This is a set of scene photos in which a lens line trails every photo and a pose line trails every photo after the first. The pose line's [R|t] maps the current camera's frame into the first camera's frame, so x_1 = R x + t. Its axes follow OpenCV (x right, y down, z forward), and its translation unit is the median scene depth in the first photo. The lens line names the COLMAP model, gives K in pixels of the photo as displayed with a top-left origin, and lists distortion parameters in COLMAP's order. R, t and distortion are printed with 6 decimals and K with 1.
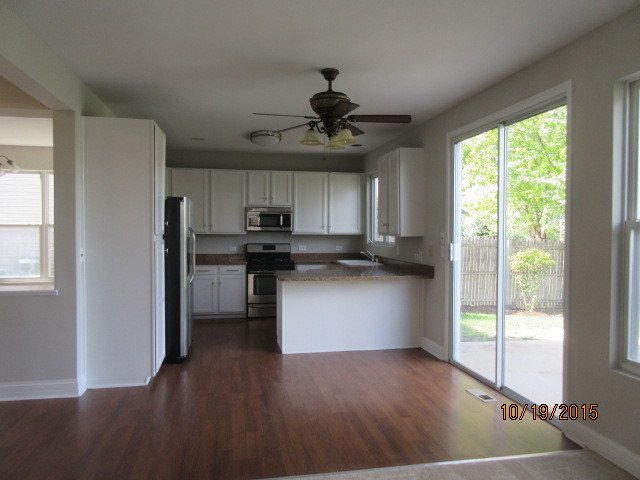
lens RADIAL K [[478.7, 0, 320.0], [0, 478.7, 240.0], [0, 0, 1]] dist [-0.001564, 0.004523]
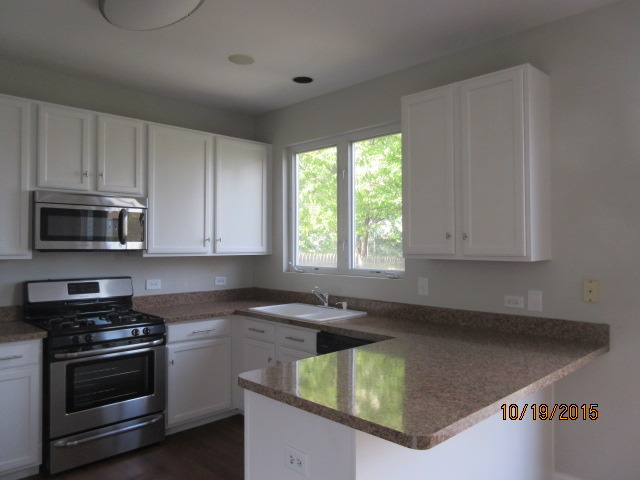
lens RADIAL K [[478.7, 0, 320.0], [0, 478.7, 240.0], [0, 0, 1]] dist [-0.001564, 0.004523]
pose [[0.834072, 0.002547, 0.551650, -0.177515], [0.014091, 0.999565, -0.025919, -0.014281], [-0.551476, 0.029392, 0.833673, 0.541041]]
